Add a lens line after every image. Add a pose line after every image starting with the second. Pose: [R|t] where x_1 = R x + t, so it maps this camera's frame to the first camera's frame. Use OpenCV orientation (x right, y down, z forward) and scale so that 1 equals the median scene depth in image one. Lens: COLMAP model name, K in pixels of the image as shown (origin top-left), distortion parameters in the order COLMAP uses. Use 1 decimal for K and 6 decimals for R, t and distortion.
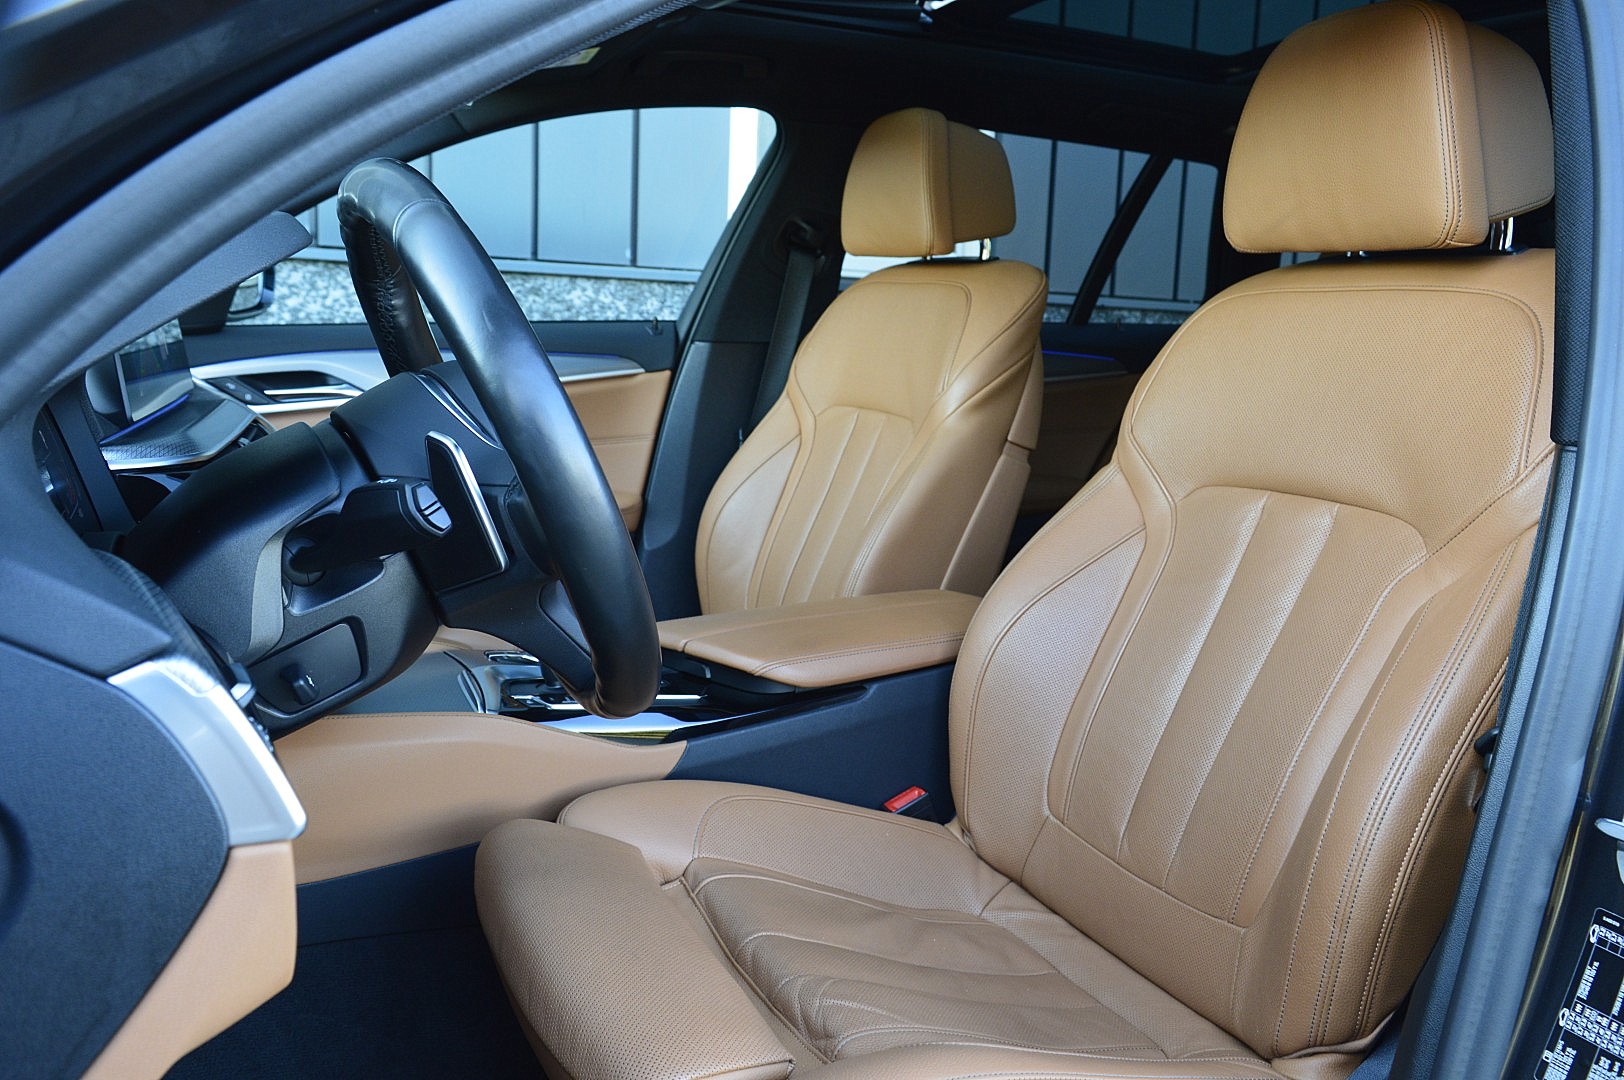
lens RADIAL K [[1243.6, 0, 812.0], [0, 1243.6, 540.0], [0, 0, 1]] dist [-0.031788, -0.005454]
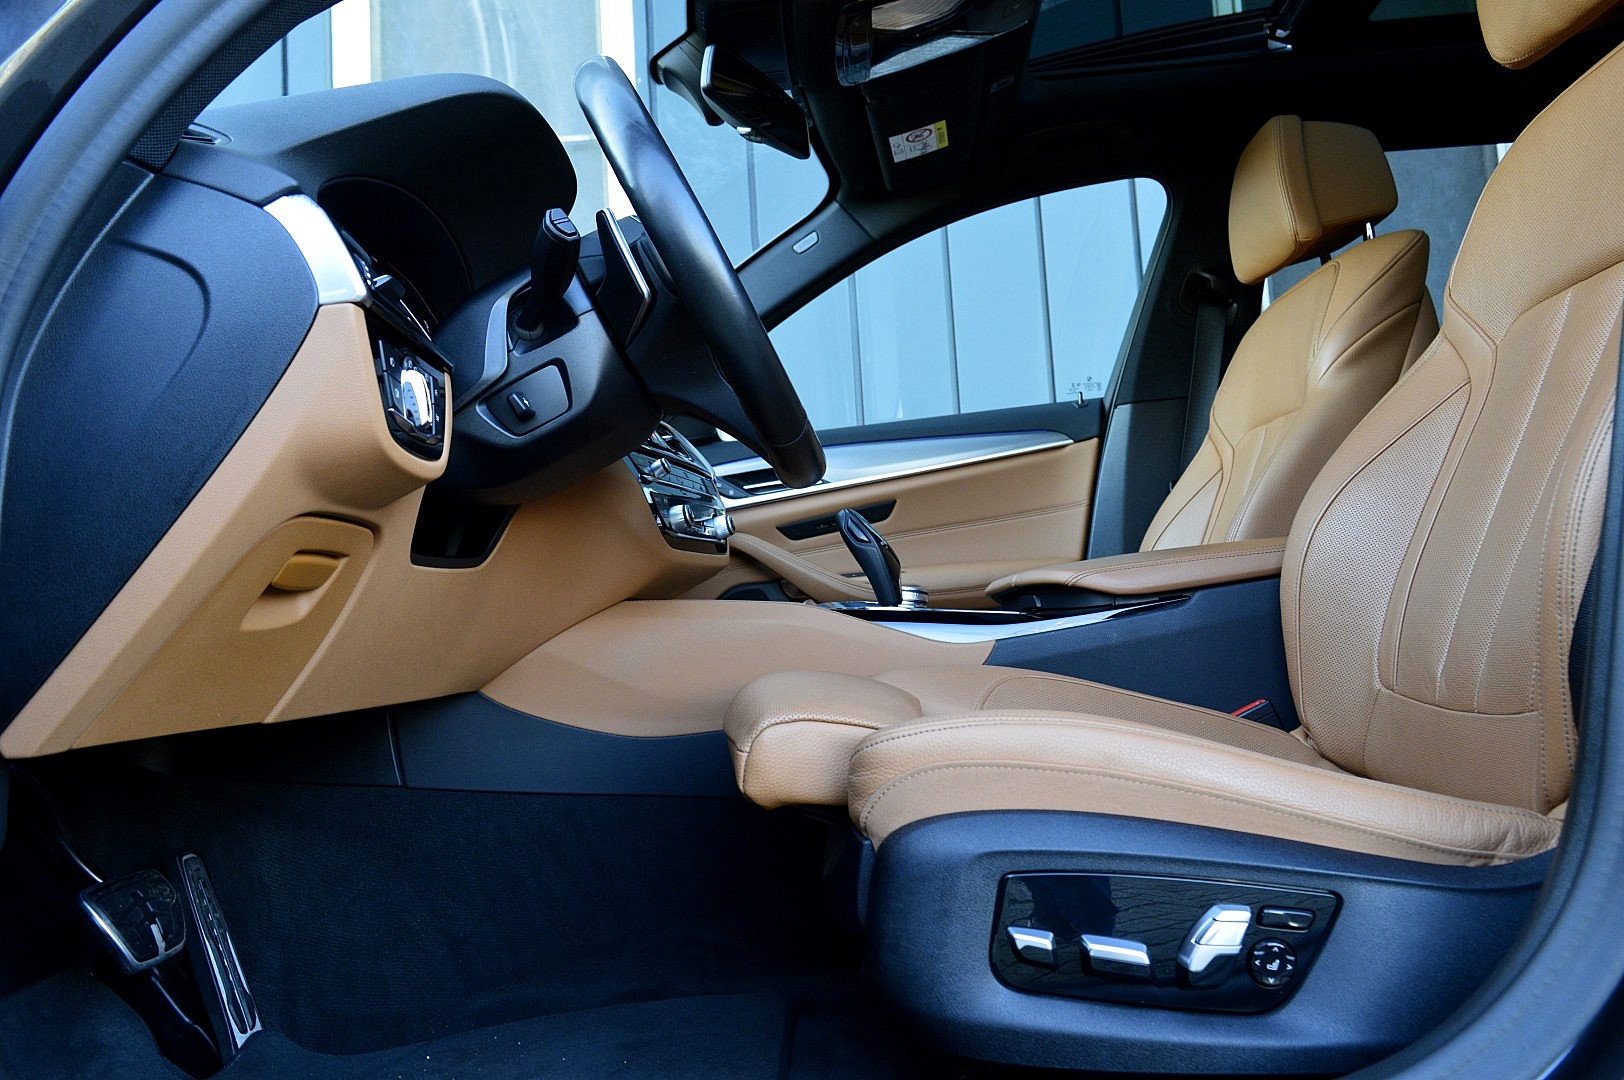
lens RADIAL K [[1243.6, 0, 812.0], [0, 1243.6, 540.0], [0, 0, 1]] dist [-0.031788, -0.005454]
pose [[0.872940, -0.131461, -0.469780, 0.250478], [0.021116, 0.972285, -0.232842, 0.298902], [0.487370, 0.193337, 0.851523, 0.009197]]
